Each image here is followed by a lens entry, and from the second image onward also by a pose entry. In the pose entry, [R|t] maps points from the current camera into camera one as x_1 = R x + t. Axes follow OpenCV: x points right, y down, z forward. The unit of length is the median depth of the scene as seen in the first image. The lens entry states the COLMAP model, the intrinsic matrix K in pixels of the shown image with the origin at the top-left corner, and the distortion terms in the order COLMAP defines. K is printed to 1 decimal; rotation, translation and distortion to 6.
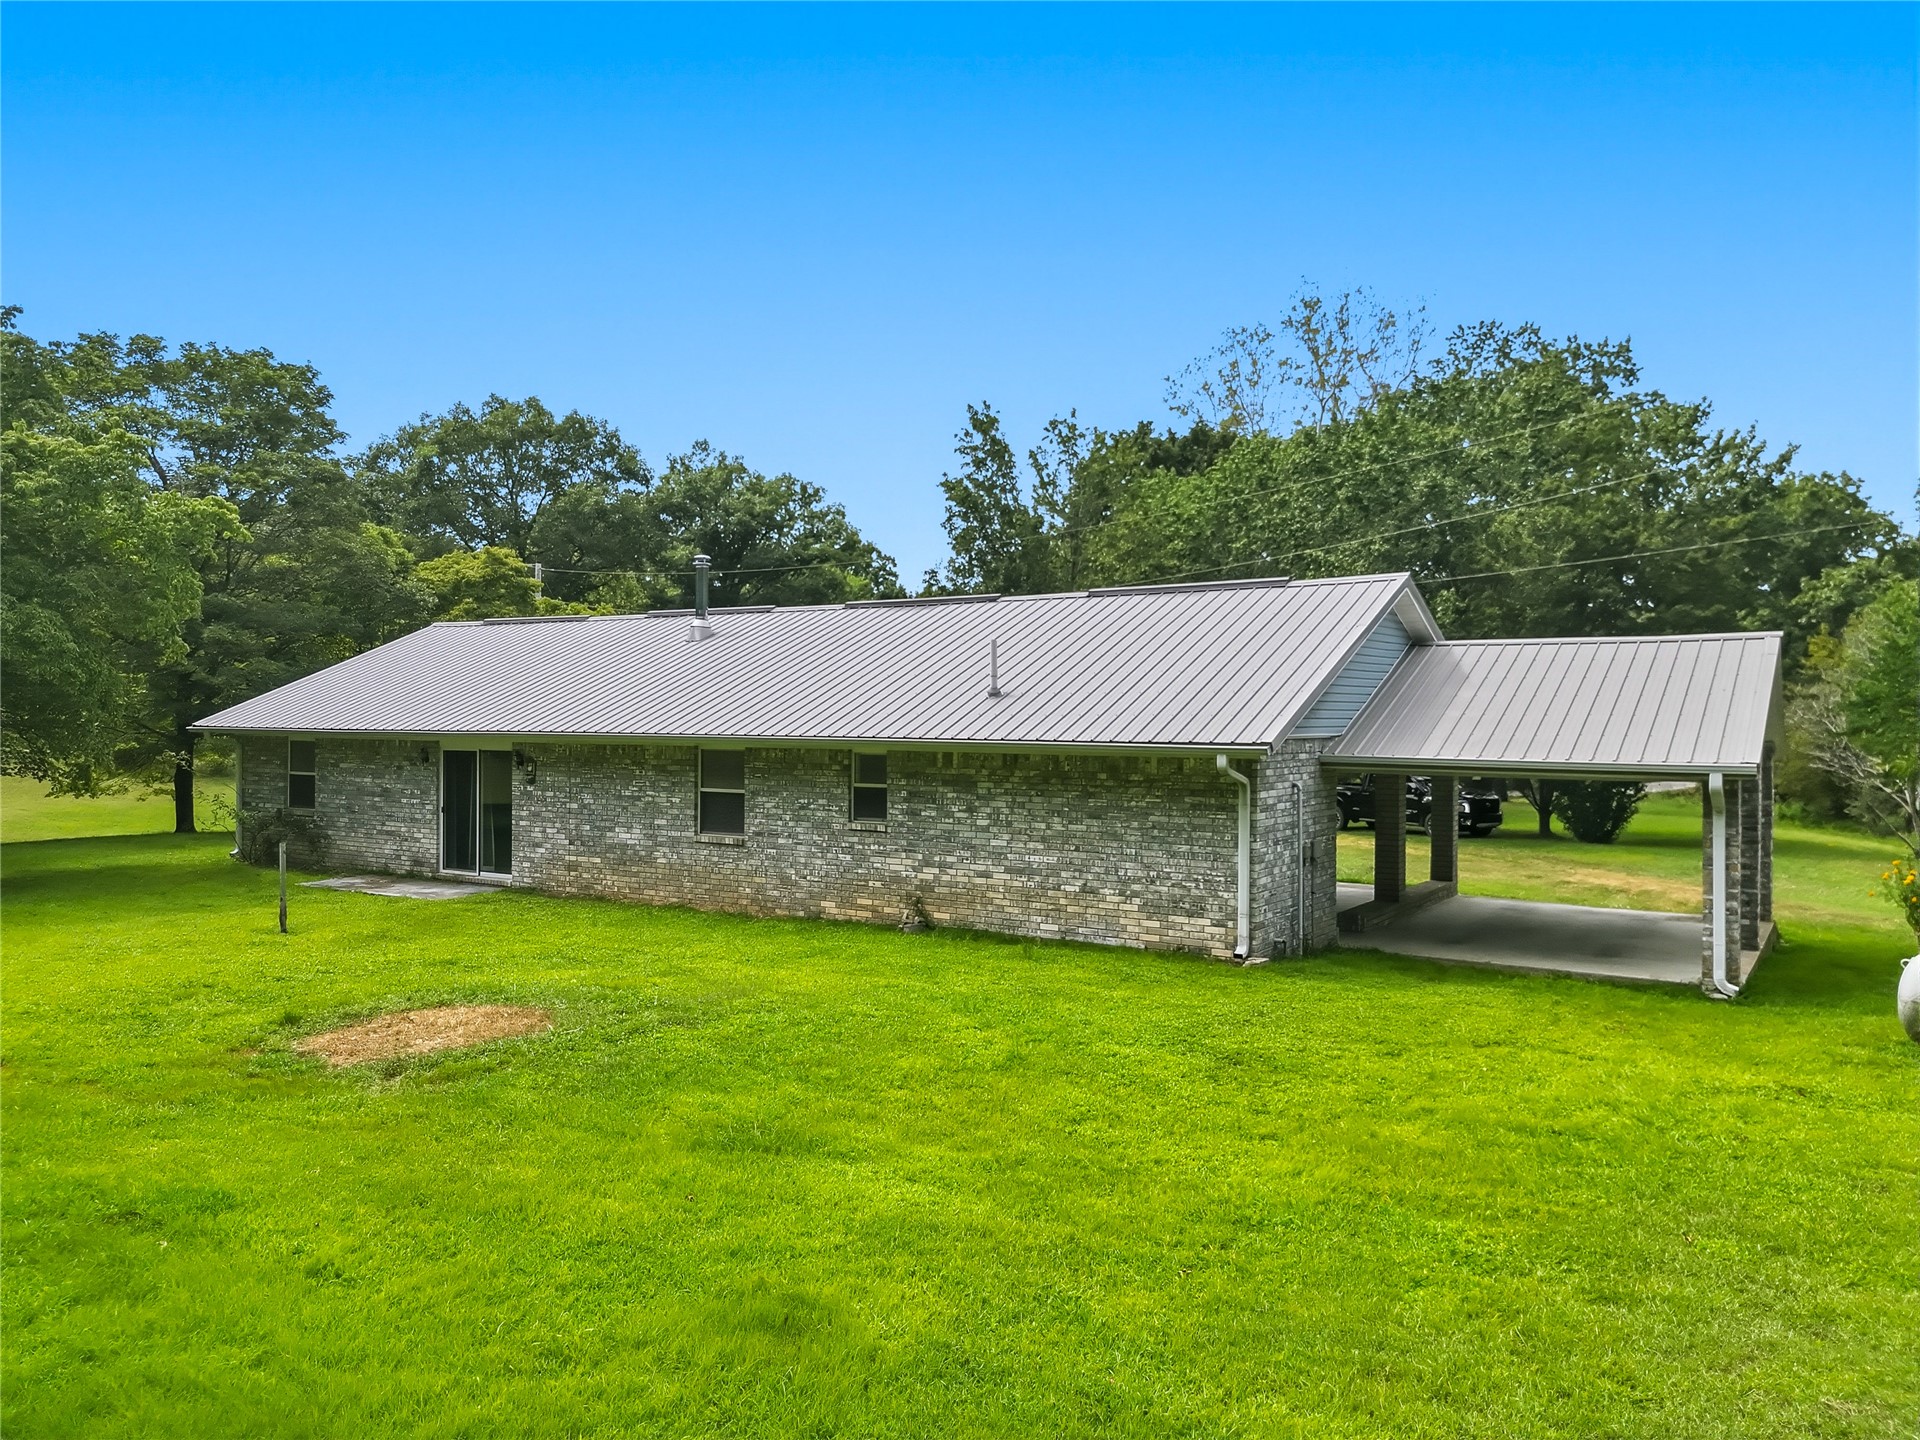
lens RADIAL K [[1346.2, 0, 960.0], [0, 1346.2, 720.0], [0, 0, 1]] dist [0.142574, -0.244279]
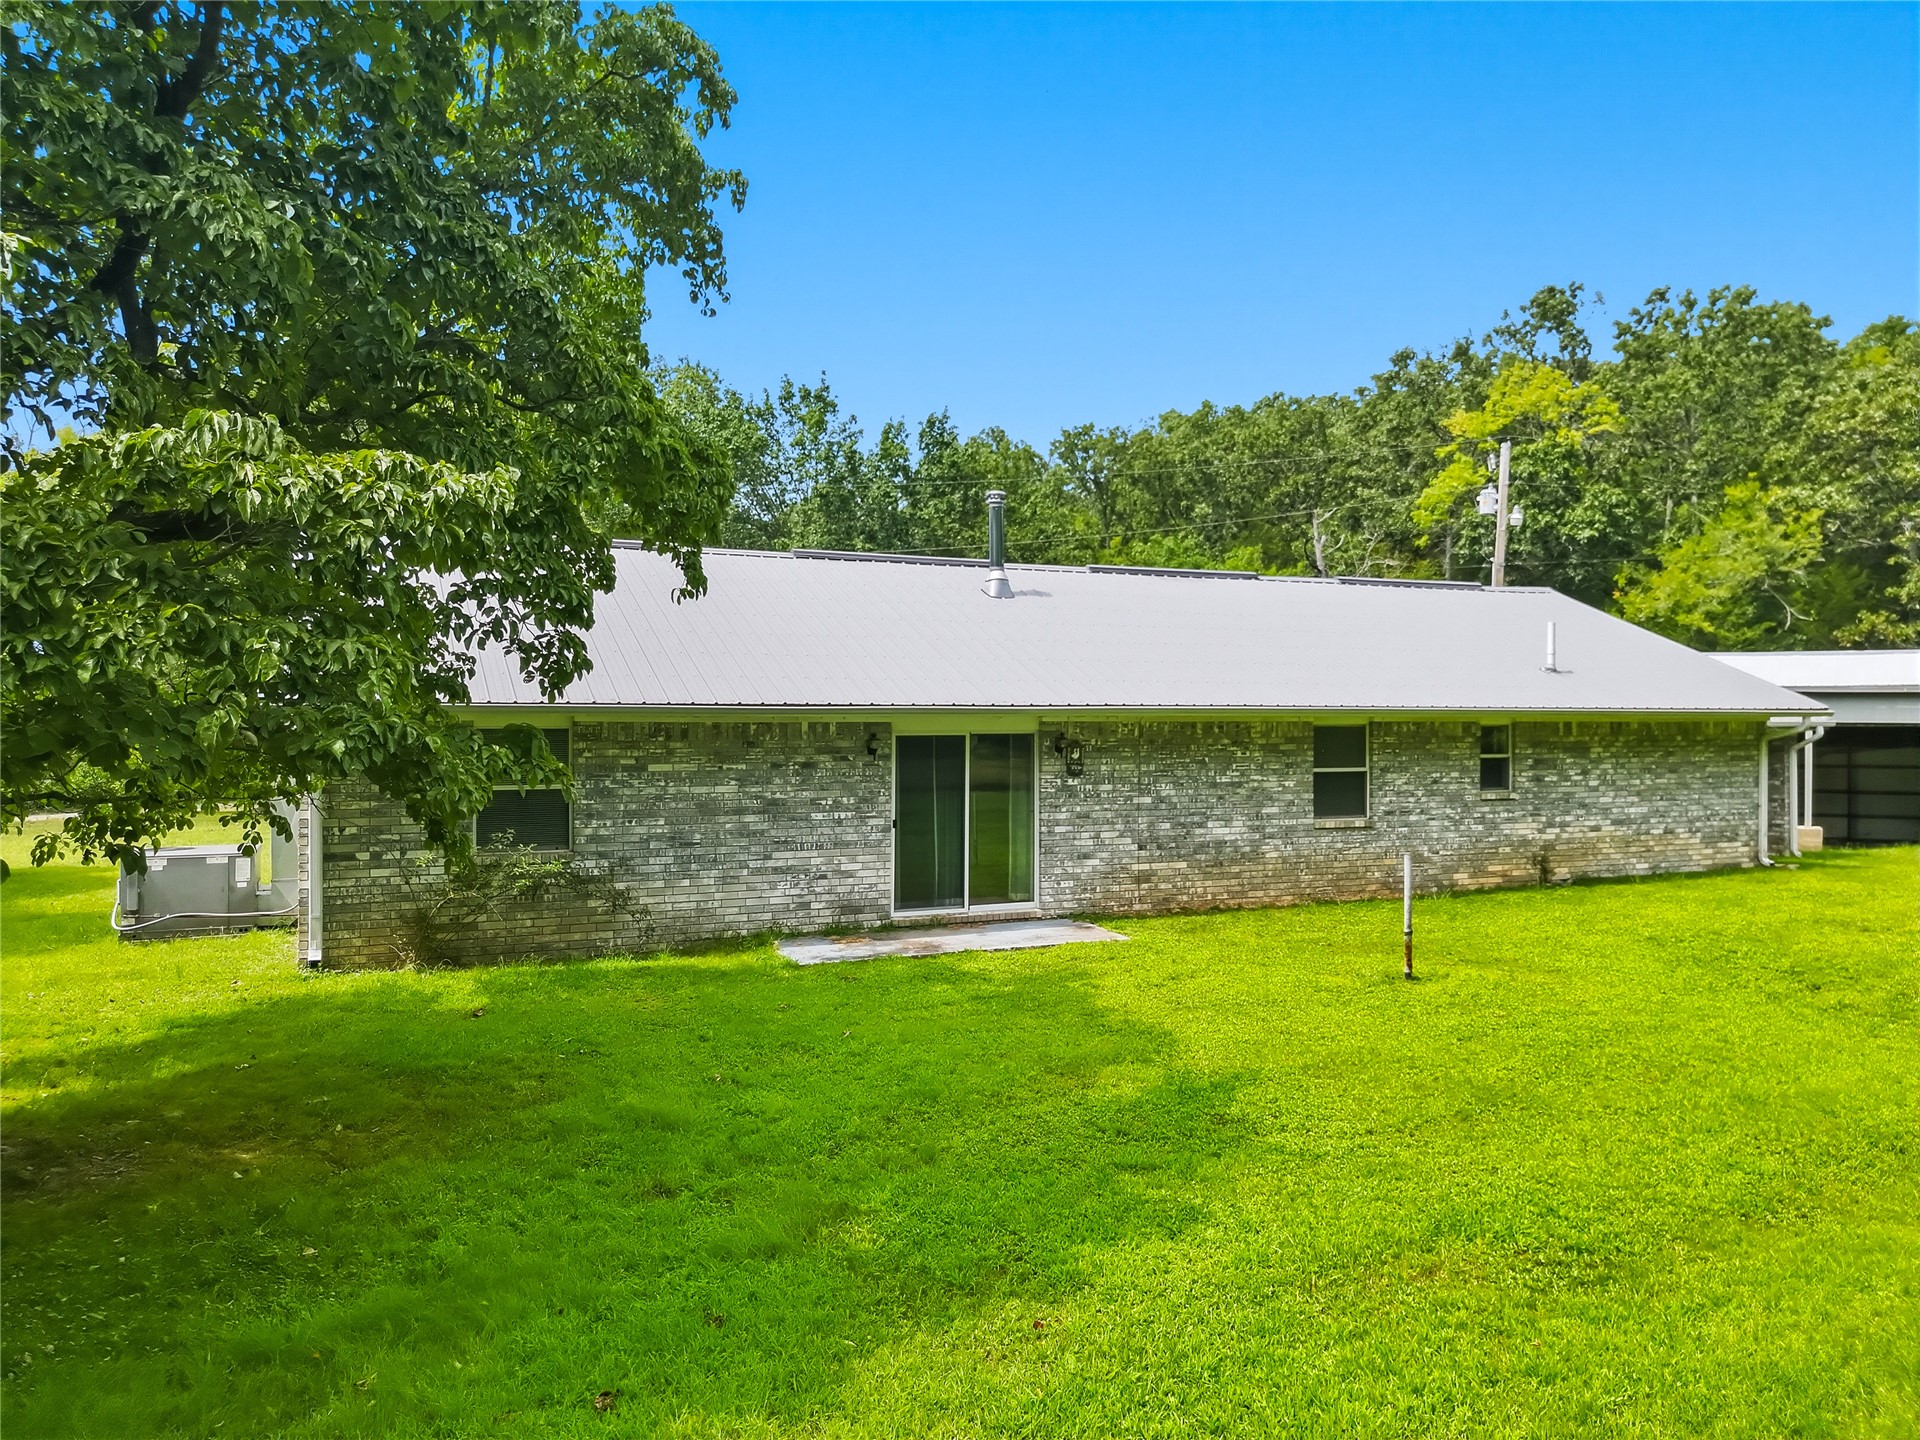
lens RADIAL K [[1351.9, 0, 955.7], [0, 1351.9, 724.0], [0, 0, 1]] dist [0.089392, -0.099411]
pose [[0.542285, -0.008520, 0.840151, -1.129185], [0.004799, 0.999964, 0.007043, 0.014165], [-0.840181, 0.000213, 0.542307, 0.748695]]
